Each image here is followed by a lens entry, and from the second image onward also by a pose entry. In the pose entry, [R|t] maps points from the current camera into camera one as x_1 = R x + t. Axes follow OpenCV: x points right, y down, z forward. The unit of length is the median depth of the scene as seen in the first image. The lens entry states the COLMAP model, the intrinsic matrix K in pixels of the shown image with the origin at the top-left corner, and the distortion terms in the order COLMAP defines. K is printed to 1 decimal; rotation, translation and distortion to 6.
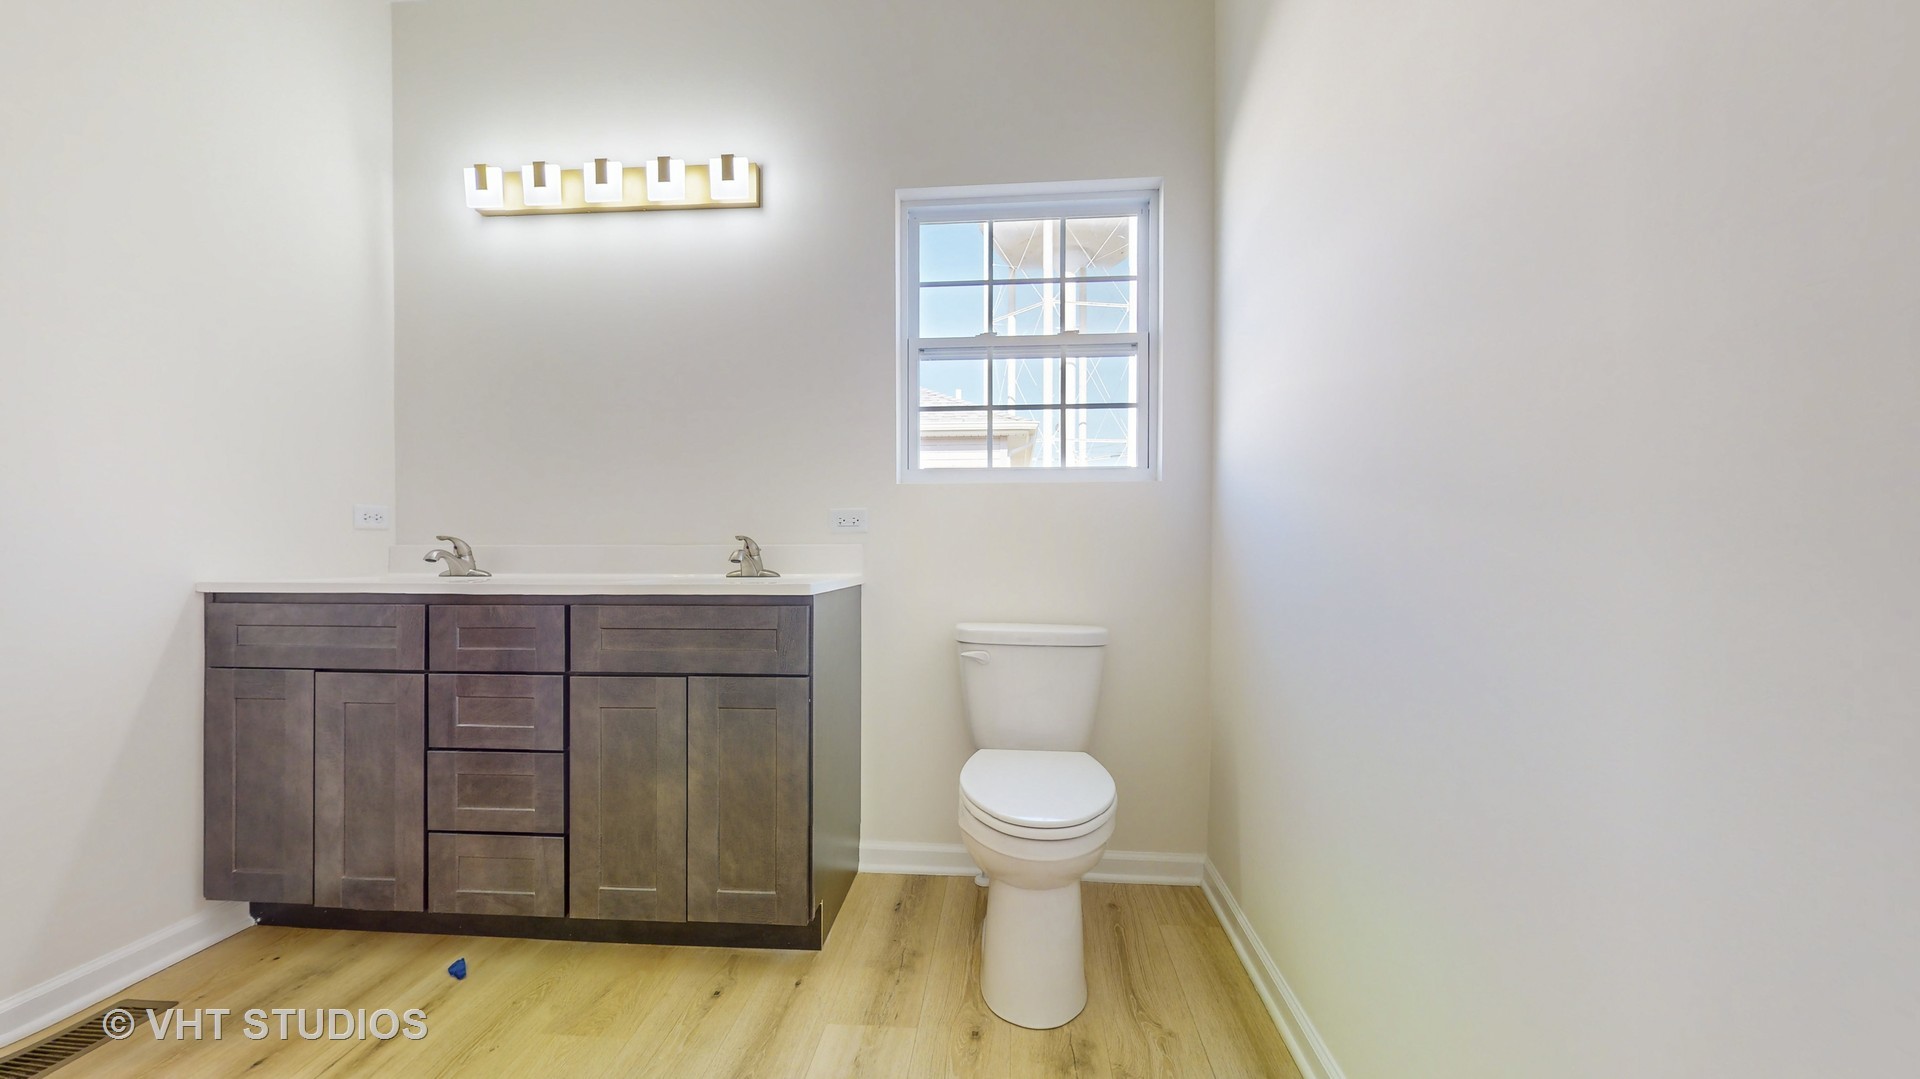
lens RADIAL K [[710.0, 0, 958.4], [0, 710.0, 566.3], [0, 0, 1]] dist [0.000375, -0.000002]
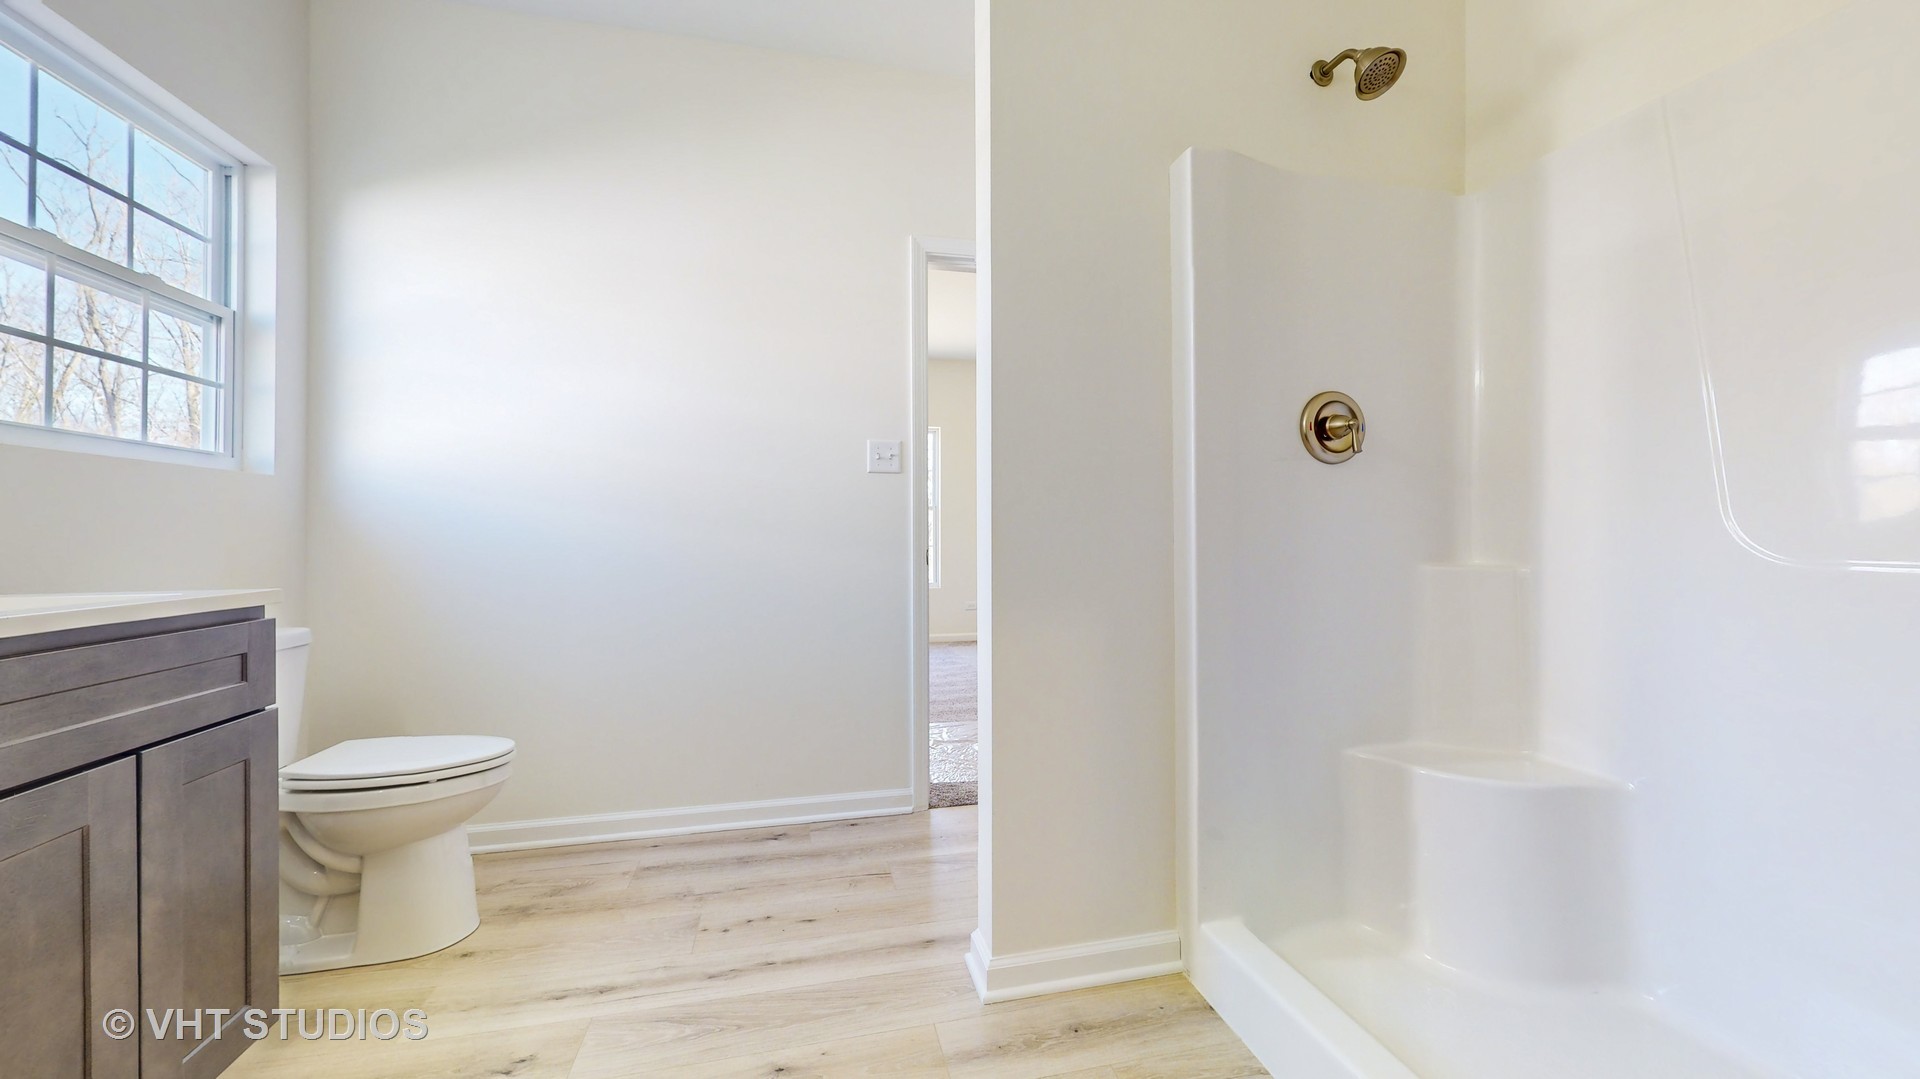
lens RADIAL K [[703.2, 0, 963.3], [0, 703.2, 538.1], [0, 0, 1]] dist [0.007710, 0.000015]
pose [[-0.315050, 0.003646, 0.949068, -1.201547], [0.015769, 0.999875, 0.001394, -0.022437], [-0.948944, 0.015405, -0.315068, 0.506515]]
